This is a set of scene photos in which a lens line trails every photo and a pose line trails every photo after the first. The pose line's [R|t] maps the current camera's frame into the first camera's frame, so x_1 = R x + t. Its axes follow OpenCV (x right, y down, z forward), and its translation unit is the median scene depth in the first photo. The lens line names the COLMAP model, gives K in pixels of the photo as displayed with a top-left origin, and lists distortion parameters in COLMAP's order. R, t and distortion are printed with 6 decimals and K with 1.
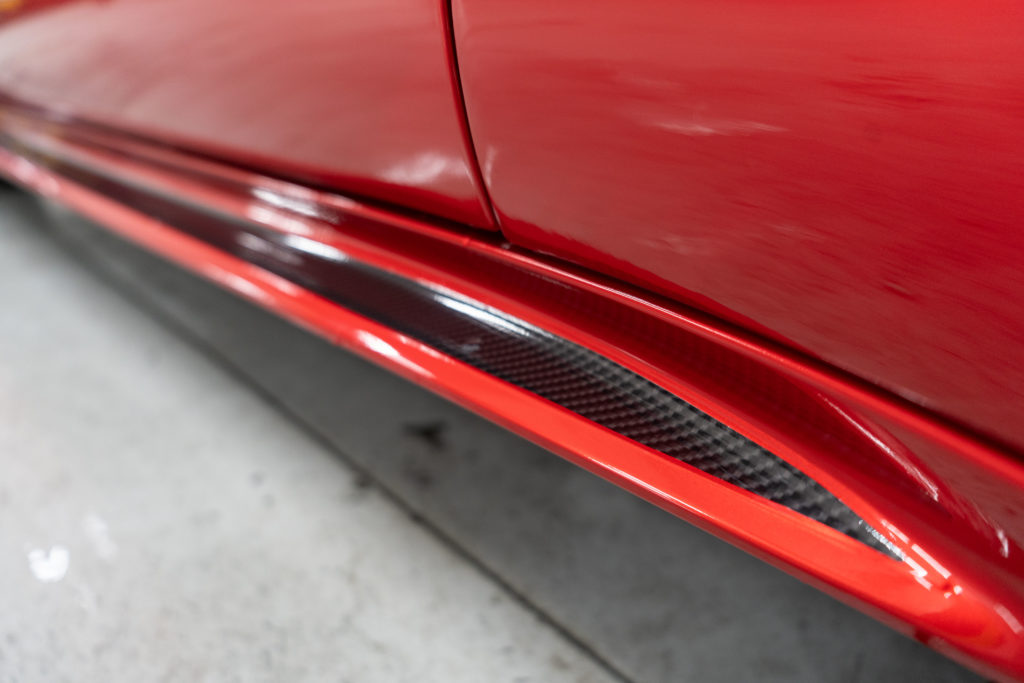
lens RADIAL K [[826.4, 0, 513.5], [0, 826.4, 342.3], [0, 0, 1]] dist [0.012504, 0.008962]
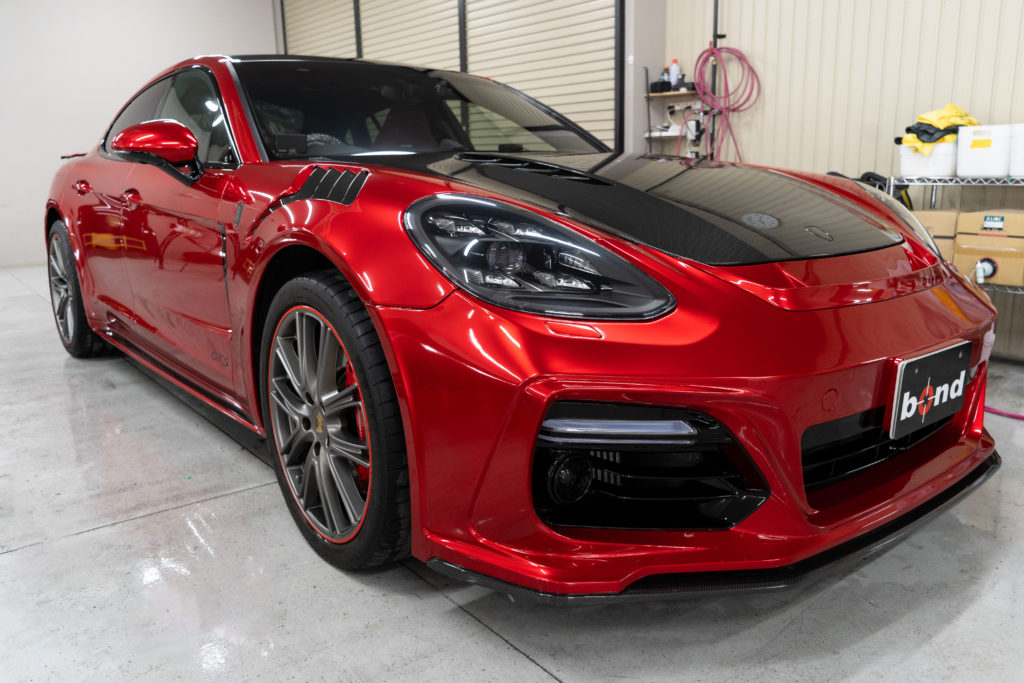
lens RADIAL K [[826.4, 0, 512.7], [0, 826.4, 341.4], [0, 0, 1]] dist [0.012504, 0.008962]
pose [[0.999838, -0.010433, -0.014692, 1.815460], [0.008596, 0.992737, -0.119996, 0.182120], [0.015838, 0.119851, 0.992666, -4.759852]]
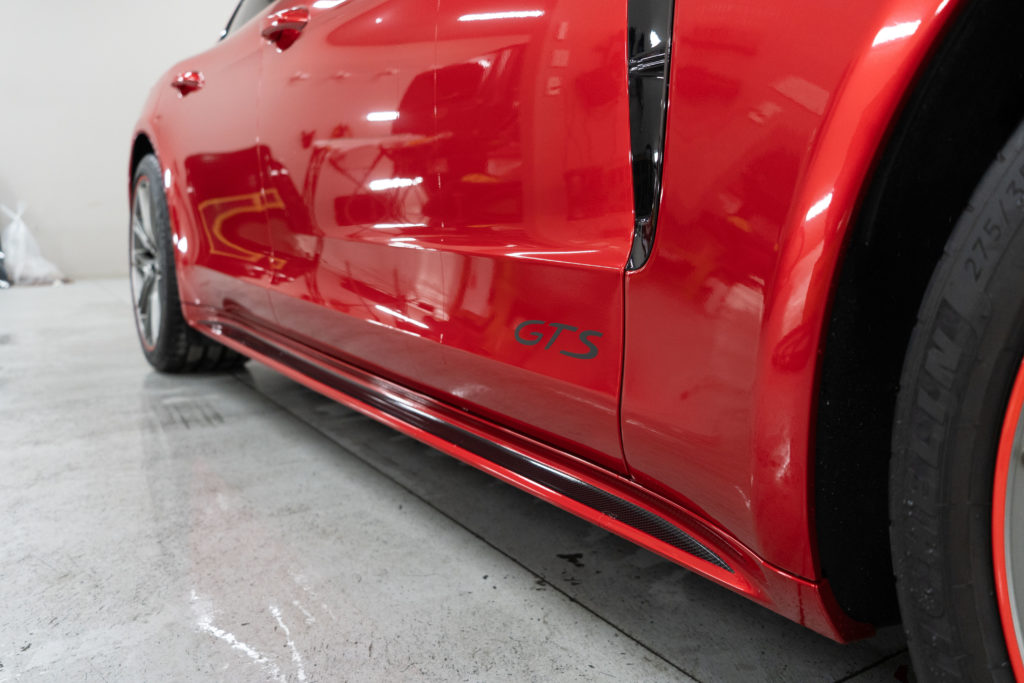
lens RADIAL K [[826.4, 0, 510.2], [0, 826.4, 340.4], [0, 0, 1]] dist [0.012504, 0.008962]
pose [[0.994003, 0.018582, -0.107762, -0.075025], [-0.038464, 0.981895, -0.185480, -0.021999], [0.102365, 0.188513, 0.976721, -1.206232]]
